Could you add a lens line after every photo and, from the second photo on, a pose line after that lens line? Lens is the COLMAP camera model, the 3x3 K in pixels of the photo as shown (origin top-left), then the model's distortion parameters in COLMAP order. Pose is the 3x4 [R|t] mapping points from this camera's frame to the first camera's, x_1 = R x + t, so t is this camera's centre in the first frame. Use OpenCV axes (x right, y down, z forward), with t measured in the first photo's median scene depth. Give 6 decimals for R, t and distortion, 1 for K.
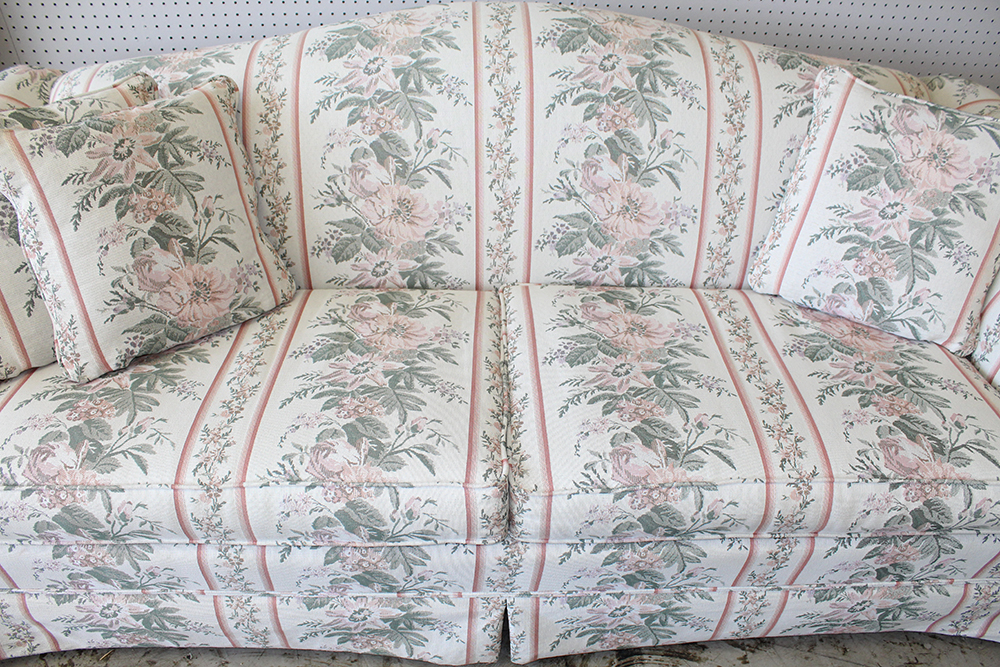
lens RADIAL K [[837.9, 0, 505.7], [0, 837.9, 337.8], [0, 0, 1]] dist [-0.175996, 0.160011]
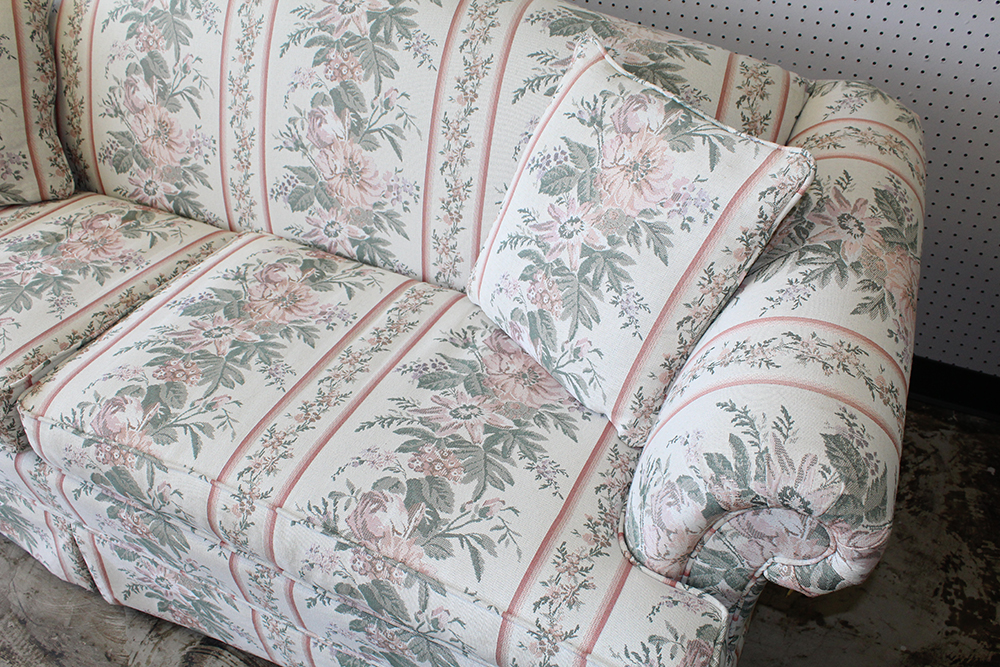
lens RADIAL K [[941.2, 0, 497.2], [0, 941.2, 331.2], [0, 0, 1]] dist [-0.100676, 0.000000]
pose [[0.881911, 0.256390, -0.395596, 0.756320], [-0.254775, 0.965281, 0.057634, -0.092937], [0.396638, 0.049961, 0.916614, 0.164729]]
